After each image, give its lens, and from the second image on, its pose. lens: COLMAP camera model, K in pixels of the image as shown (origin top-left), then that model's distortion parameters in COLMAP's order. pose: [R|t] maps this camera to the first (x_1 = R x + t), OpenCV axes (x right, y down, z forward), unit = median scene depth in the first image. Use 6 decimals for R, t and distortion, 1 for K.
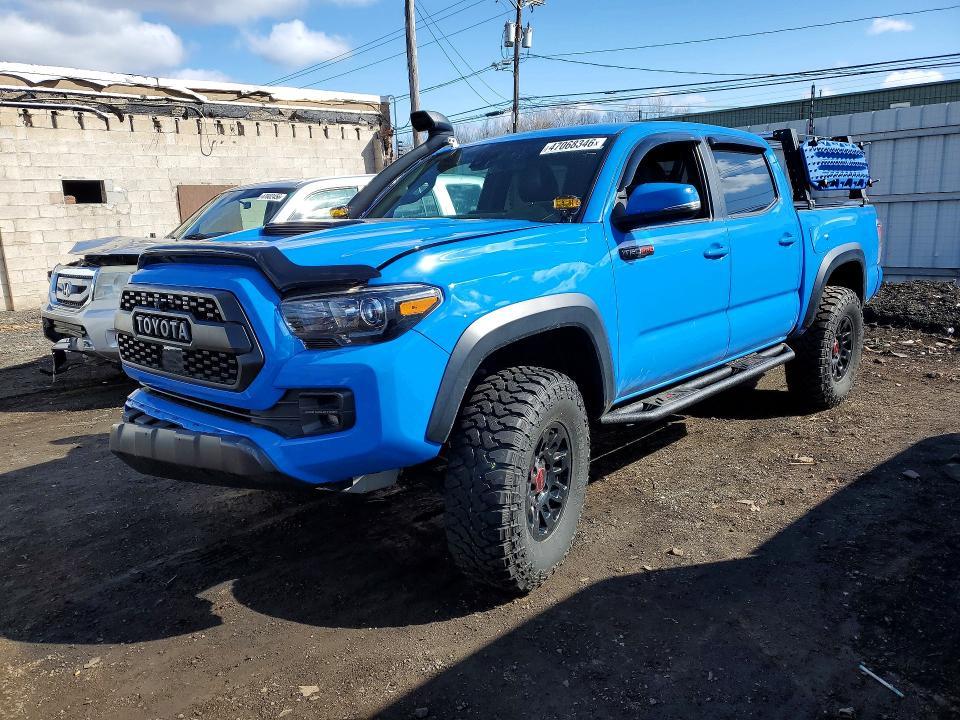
lens RADIAL K [[770.2, 0, 480.0], [0, 770.2, 360.0], [0, 0, 1]] dist [0.008975, 0.018905]
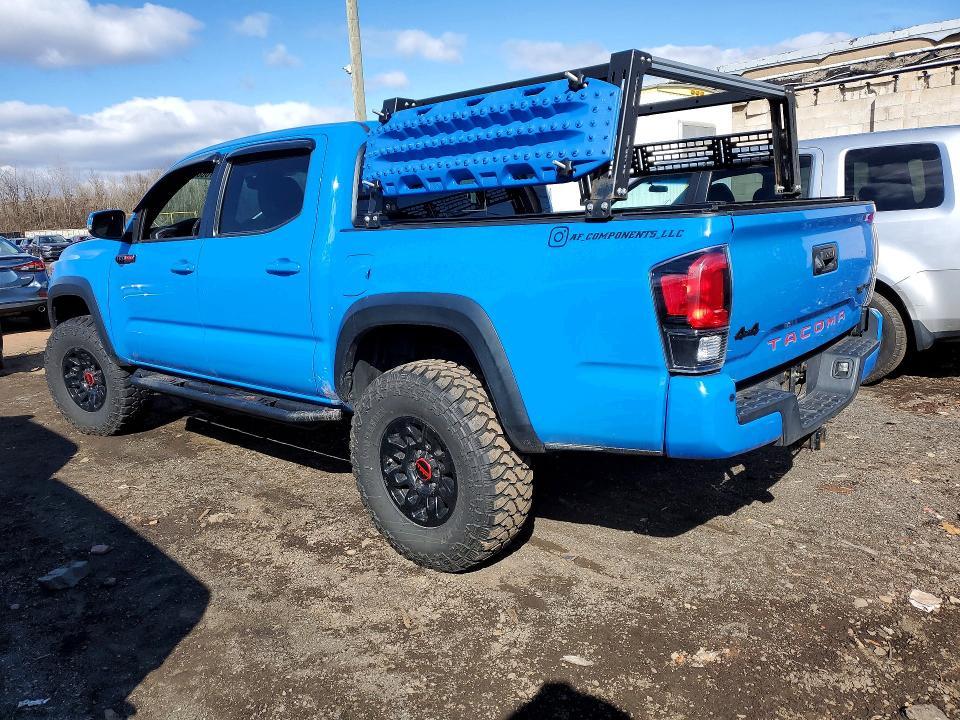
lens RADIAL K [[770.2, 0, 480.0], [0, 770.2, 360.0], [0, 0, 1]] dist [0.008975, 0.018905]
pose [[0.005195, 0.227532, -0.973757, 0.458024], [-0.148625, 0.963130, 0.224256, -0.106764], [0.988880, 0.143560, 0.038821, 0.456974]]
